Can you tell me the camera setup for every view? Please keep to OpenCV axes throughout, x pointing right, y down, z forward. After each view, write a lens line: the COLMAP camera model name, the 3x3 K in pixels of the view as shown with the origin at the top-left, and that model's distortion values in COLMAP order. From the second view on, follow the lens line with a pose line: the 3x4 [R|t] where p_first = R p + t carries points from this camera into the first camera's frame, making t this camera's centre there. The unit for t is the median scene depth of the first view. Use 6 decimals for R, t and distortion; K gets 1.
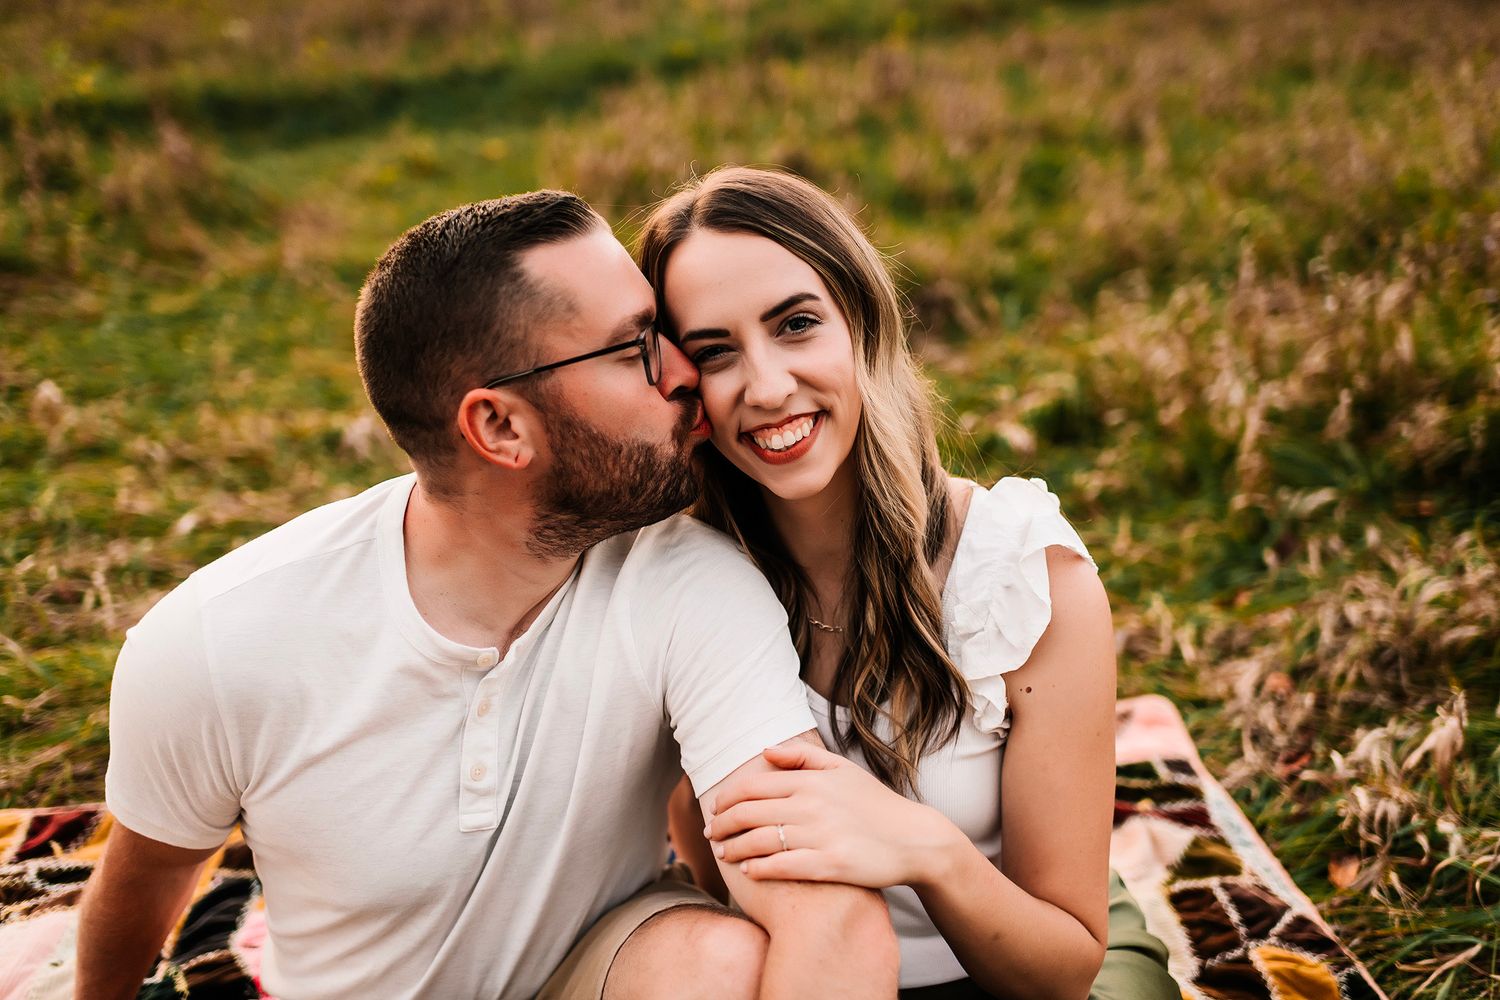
lens RADIAL K [[1476.1, 0, 750.0], [0, 1476.1, 500.0], [0, 0, 1]] dist [0.005154, 0.003784]
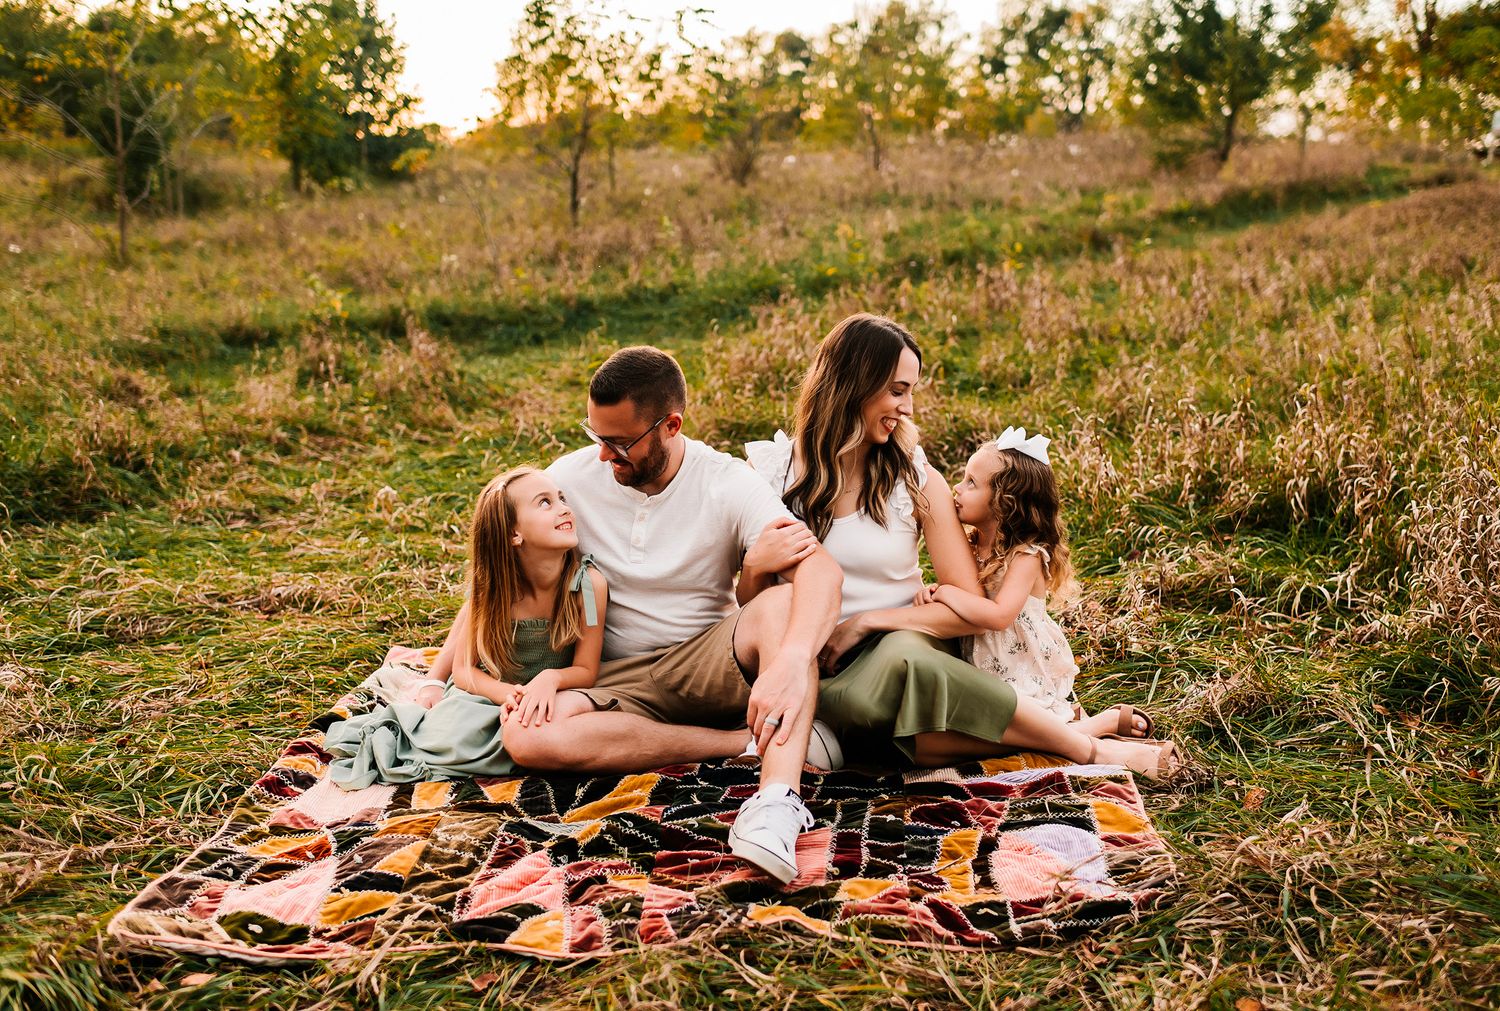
lens RADIAL K [[1579.8, 0, 808.2], [0, 1579.8, 508.1], [0, 0, 1]] dist [-0.016110, -0.019417]
pose [[0.997431, 0.002007, -0.071604, 0.057598], [-0.012378, 0.989399, -0.144692, 0.119020], [0.070554, 0.145207, 0.986883, -0.402665]]
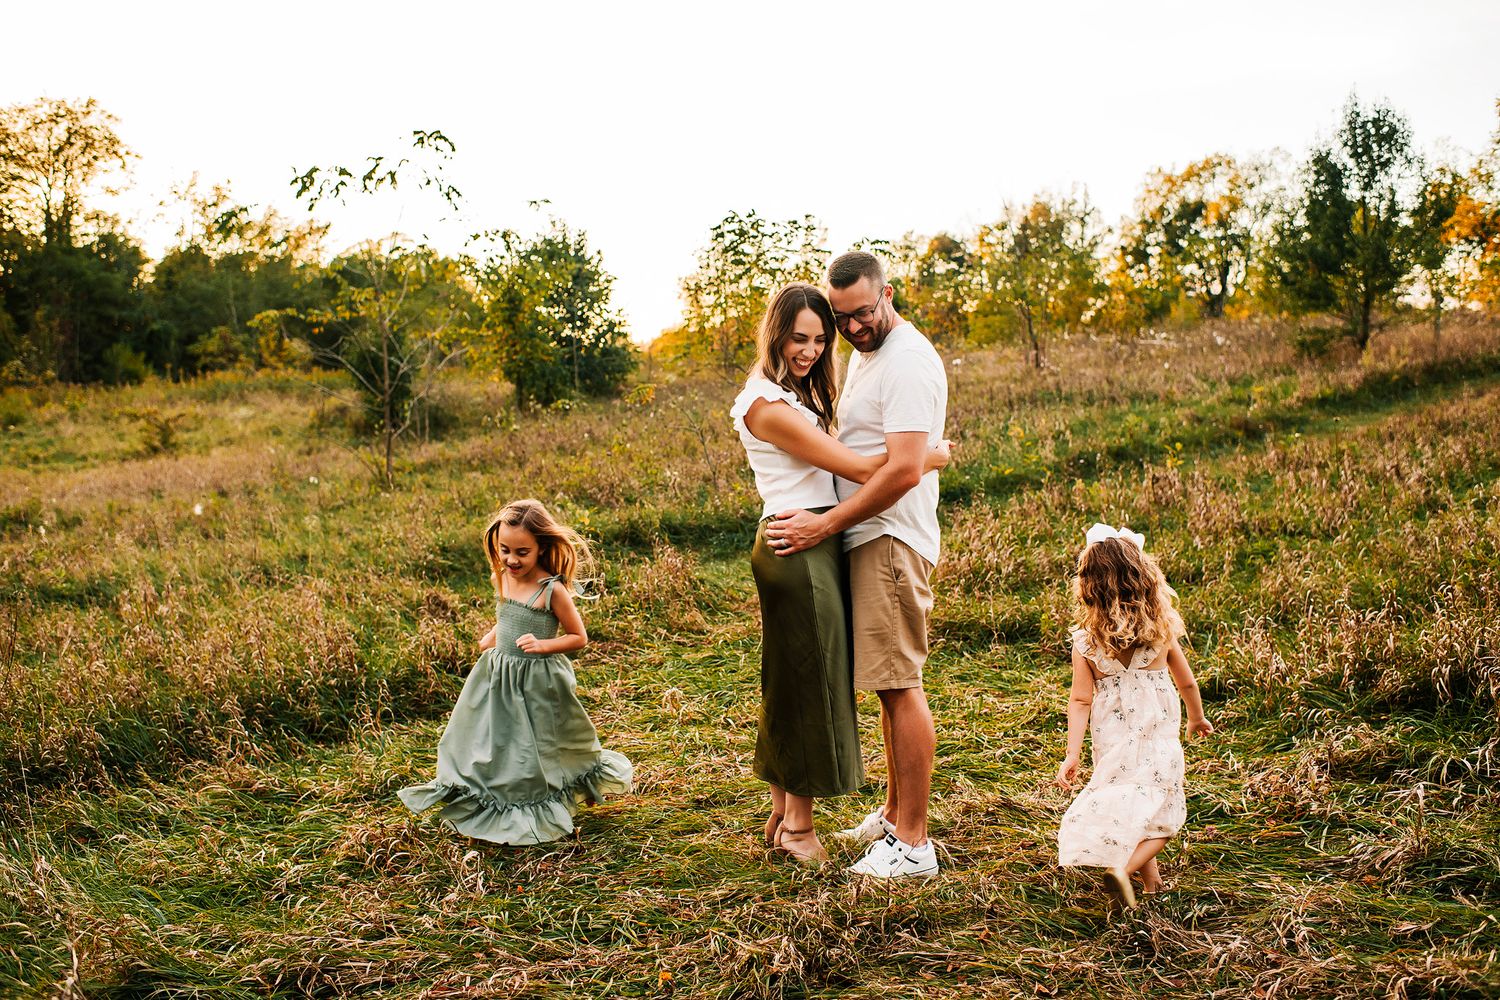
lens RADIAL K [[1499.5, 0, 759.8], [0, 1499.5, 504.2], [0, 0, 1]] dist [-0.113475, 0.132160]
pose [[0.976953, -0.044539, -0.208754, 0.031794], [-0.010750, 0.966481, -0.256513, 0.124755], [0.213182, 0.252846, 0.943728, -0.572545]]
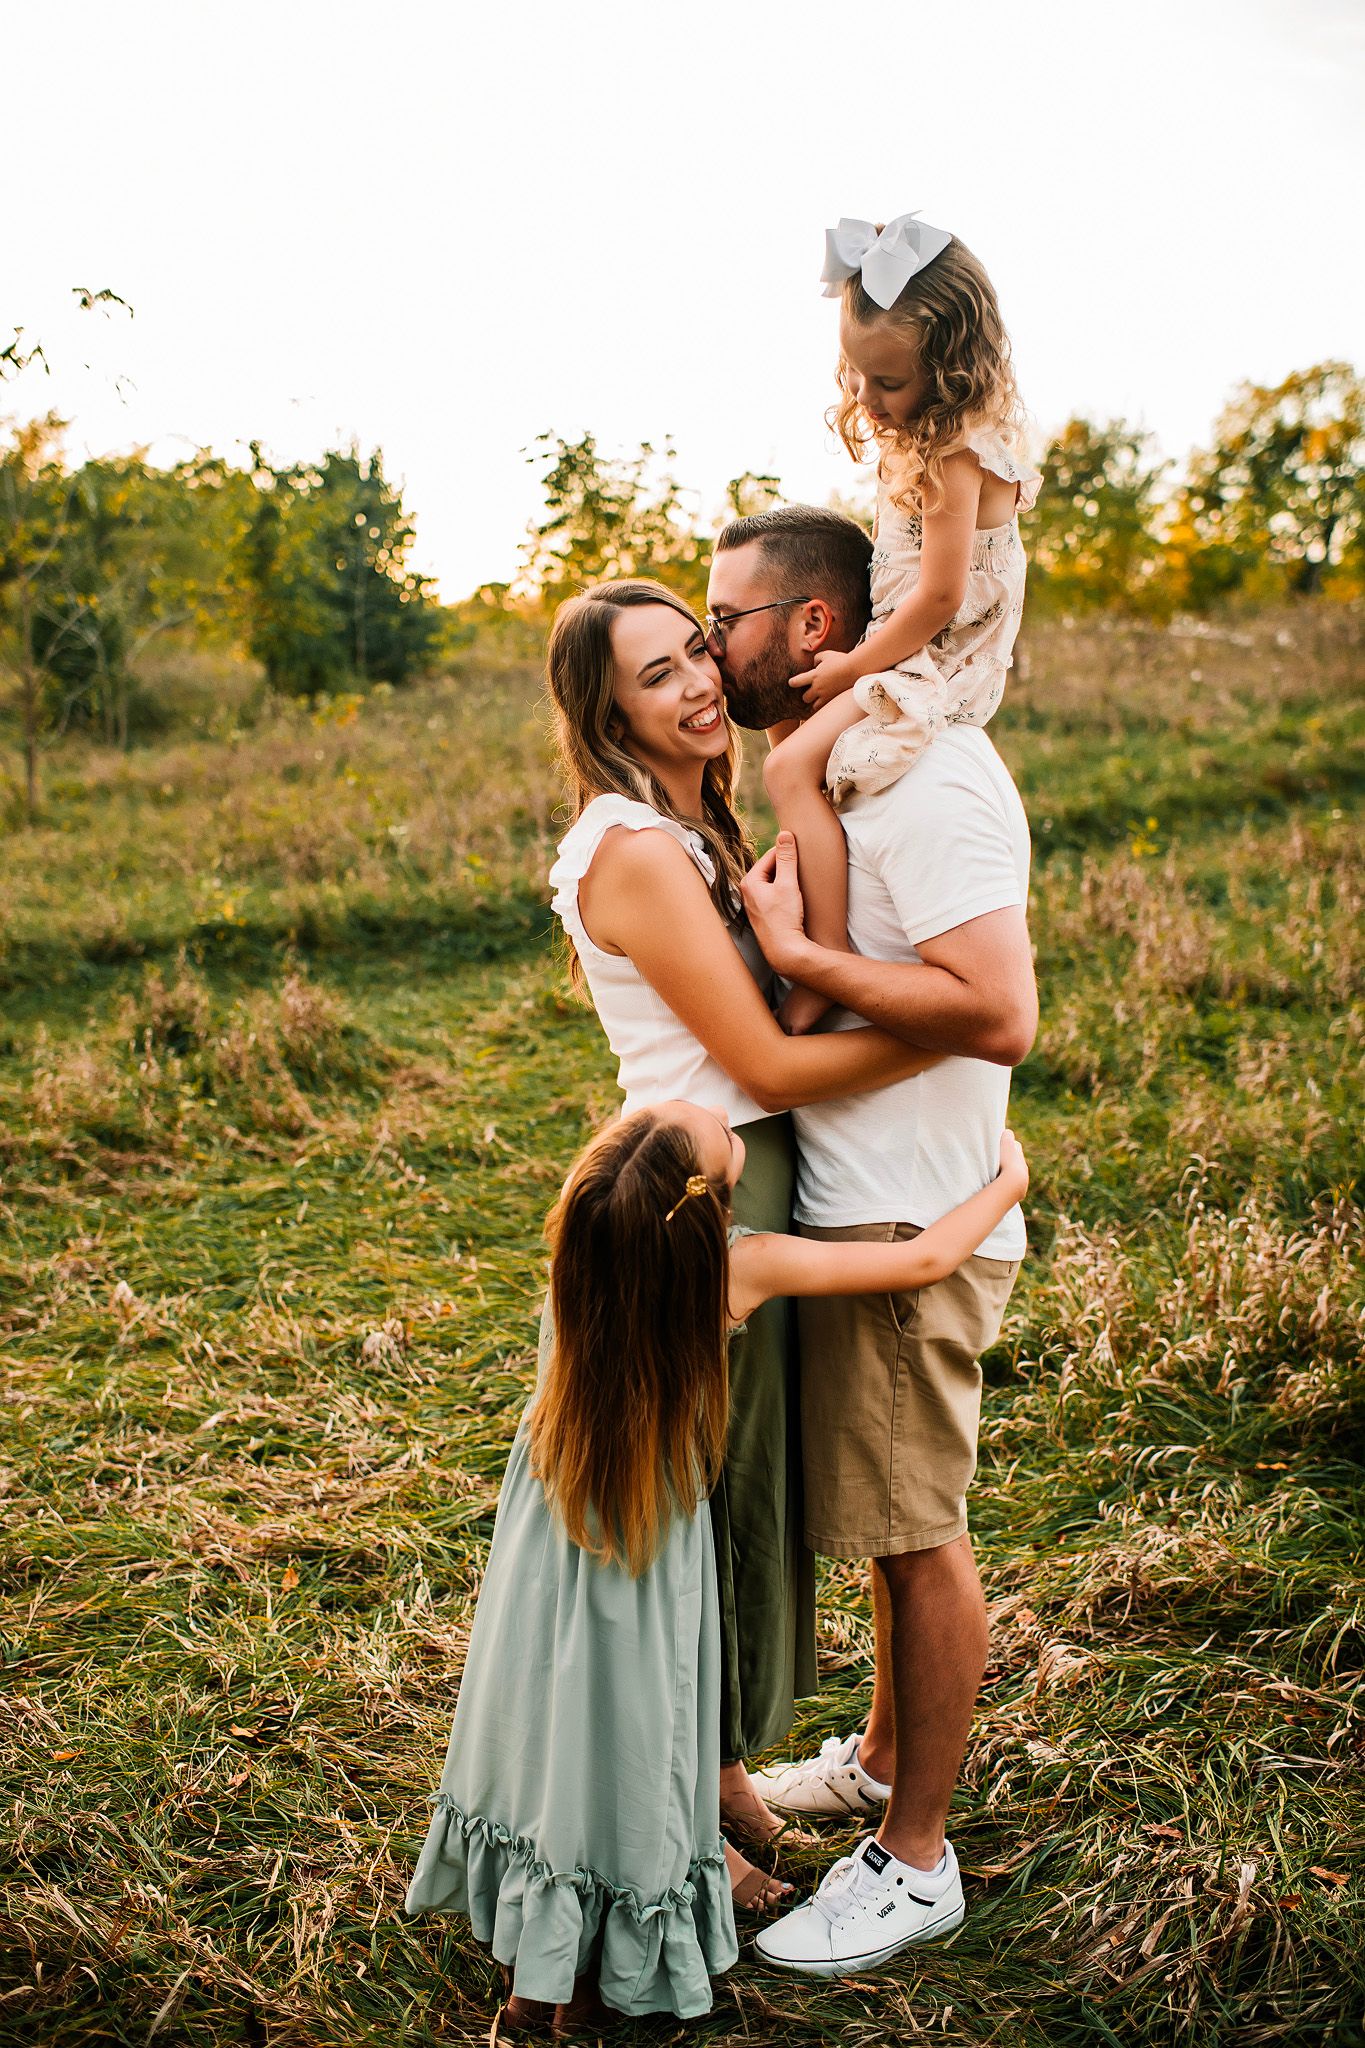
lens RADIAL K [[2047.3, 0, 682.5], [0, 2047.3, 1024.0], [0, 0, 1]] dist [-0.113475, 0.132160]
pose [[0.977628, 0.009180, -0.210140, 0.171949], [-0.043940, 0.985918, -0.161353, -0.028076], [0.205699, 0.166977, 0.964265, -0.282884]]
